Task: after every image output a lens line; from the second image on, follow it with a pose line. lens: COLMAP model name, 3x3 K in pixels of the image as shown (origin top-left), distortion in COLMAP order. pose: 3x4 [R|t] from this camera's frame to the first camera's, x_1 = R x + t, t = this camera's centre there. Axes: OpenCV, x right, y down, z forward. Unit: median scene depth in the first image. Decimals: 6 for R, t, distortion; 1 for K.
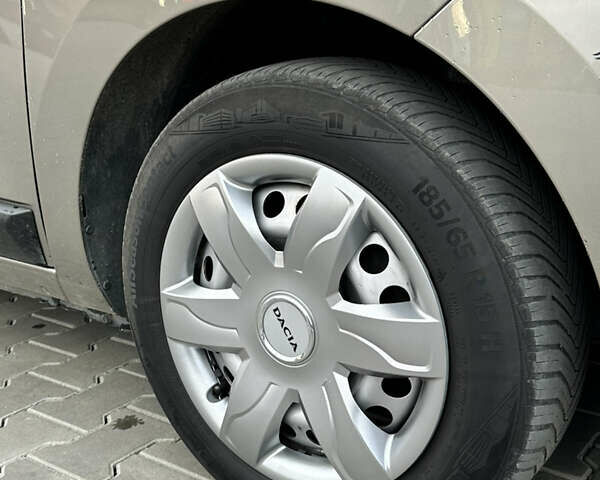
lens RADIAL K [[845.8, 0, 300.0], [0, 845.8, 240.0], [0, 0, 1]] dist [0.147998, 0.015108]
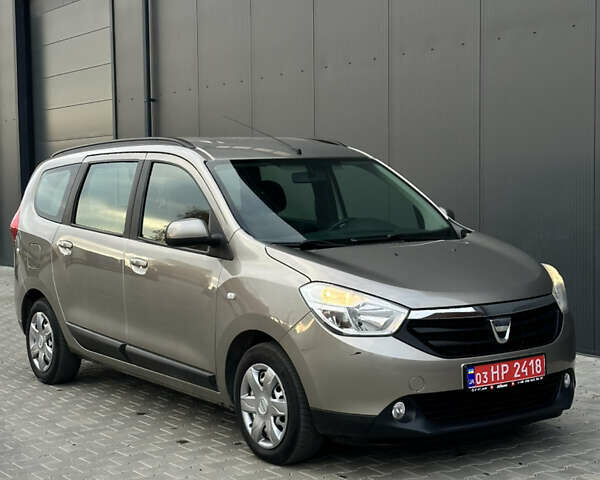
lens RADIAL K [[845.8, 0, 300.0], [0, 845.8, 240.0], [0, 0, 1]] dist [0.147998, 0.015108]
pose [[0.956452, 0.016631, -0.291414, 1.345179], [-0.080669, 0.974551, -0.209147, 0.168359], [0.280520, 0.223547, 0.933454, -2.996578]]
